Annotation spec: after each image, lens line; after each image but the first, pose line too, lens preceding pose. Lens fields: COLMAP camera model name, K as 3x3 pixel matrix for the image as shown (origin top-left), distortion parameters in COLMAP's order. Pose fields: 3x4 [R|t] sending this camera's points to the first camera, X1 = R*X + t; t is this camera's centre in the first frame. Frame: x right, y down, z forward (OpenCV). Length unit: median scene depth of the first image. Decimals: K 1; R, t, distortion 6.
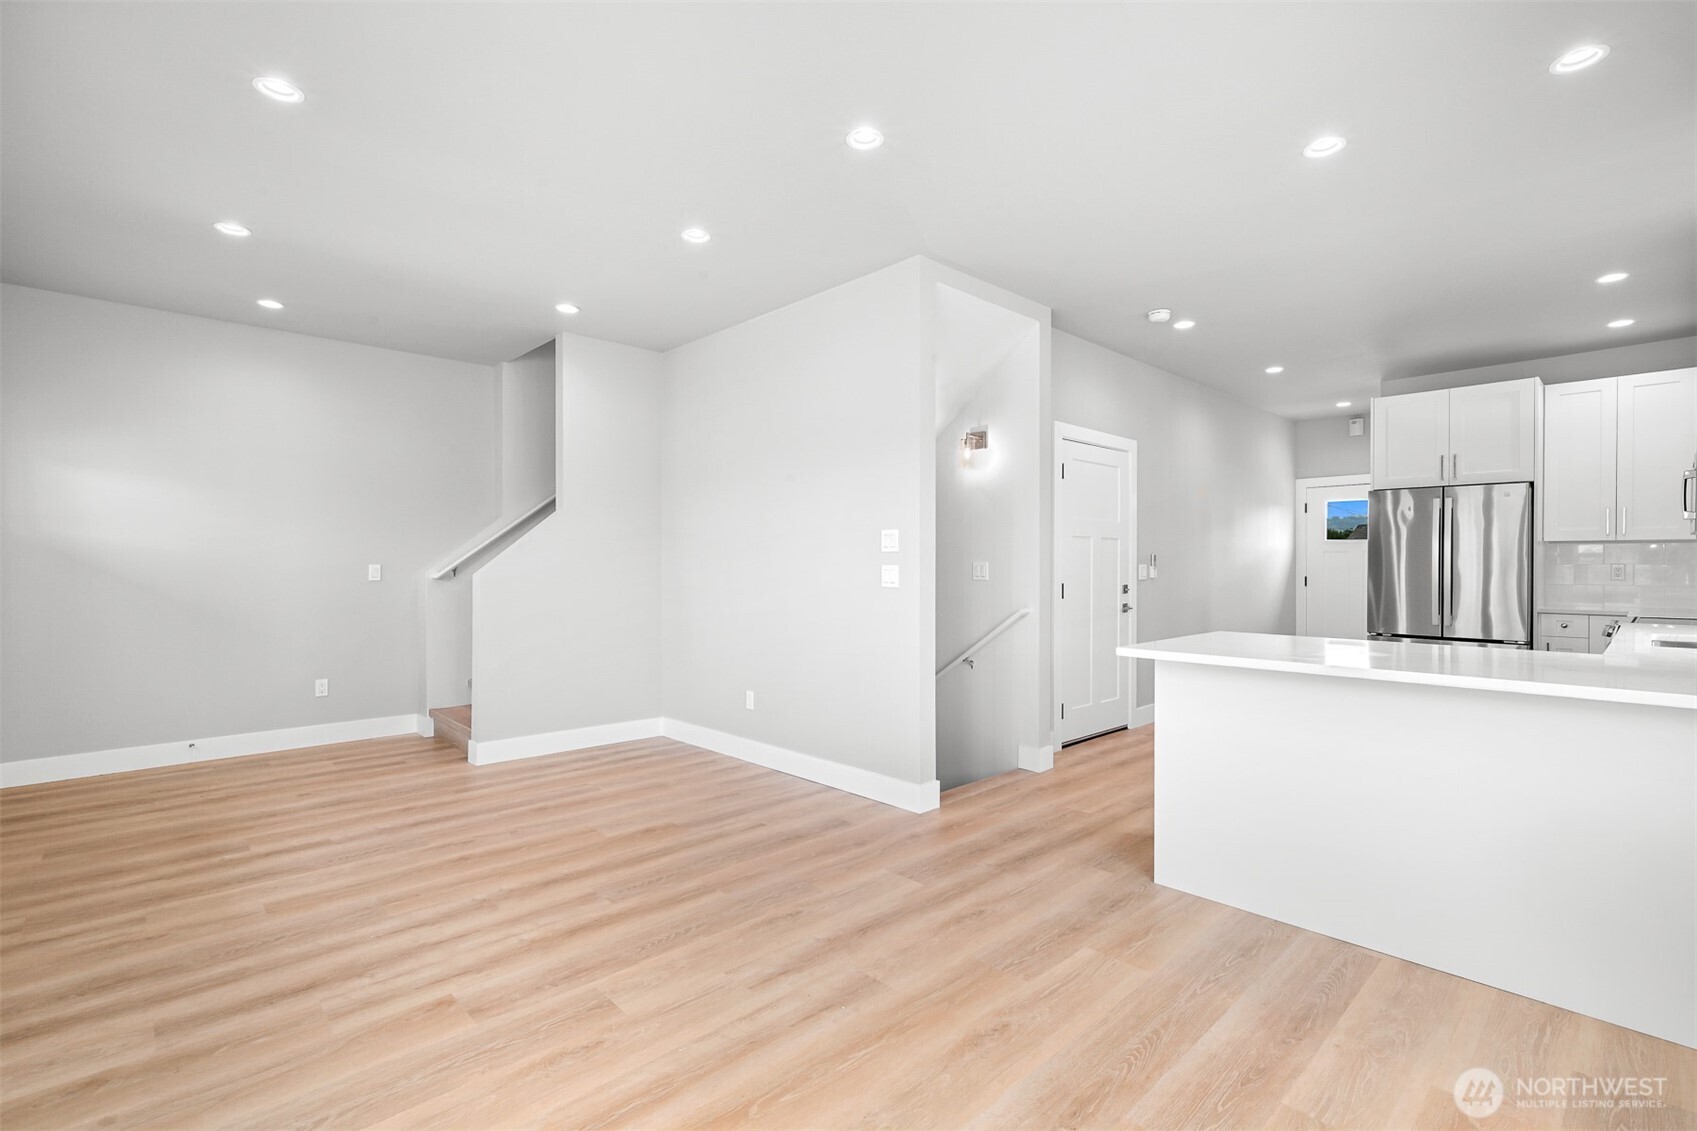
lens RADIAL K [[746.4, 0, 857.7], [0, 746.4, 564.5], [0, 0, 1]] dist [-0.001386, -0.000660]
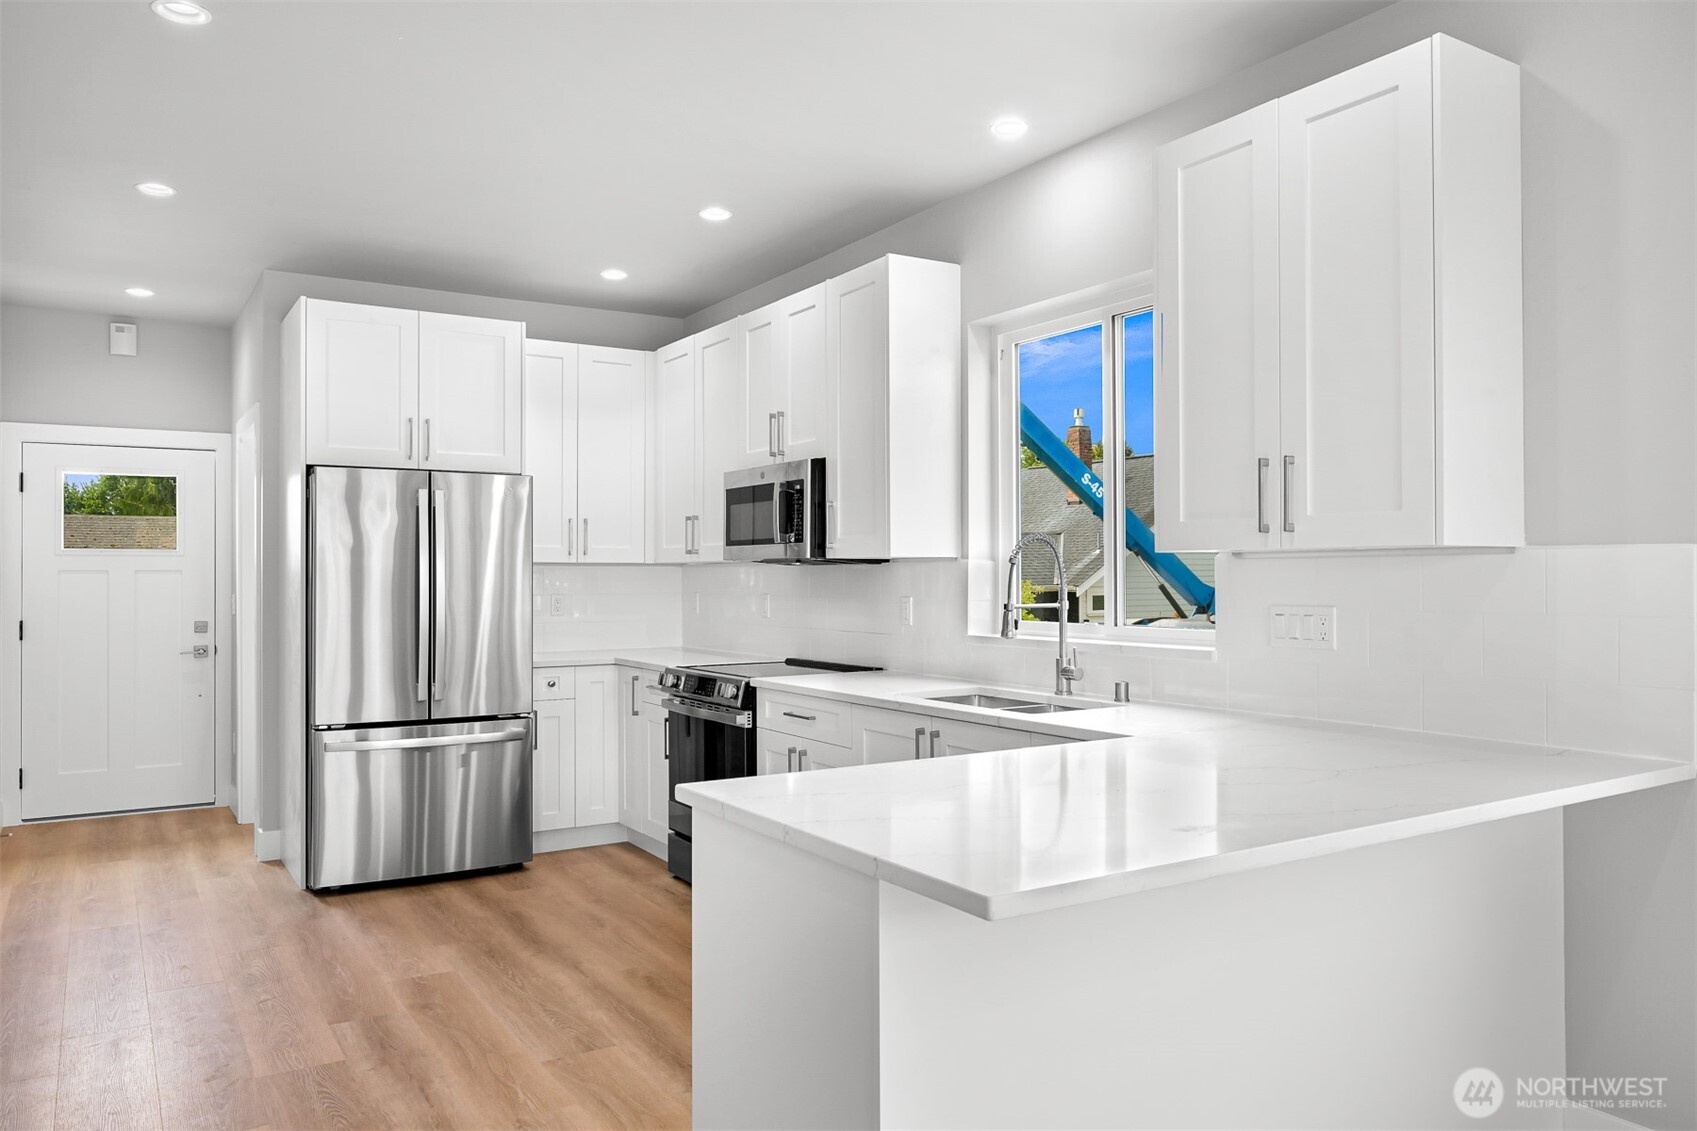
lens RADIAL K [[1191.3, 0, 843.5], [0, 1191.3, 565.9], [0, 0, 1]] dist [-0.002906, -0.001322]
pose [[0.216769, 0.002416, 0.976220, -0.153321], [0.006897, 0.999968, -0.004007, -0.030659], [-0.976198, 0.007602, 0.216746, 0.746833]]
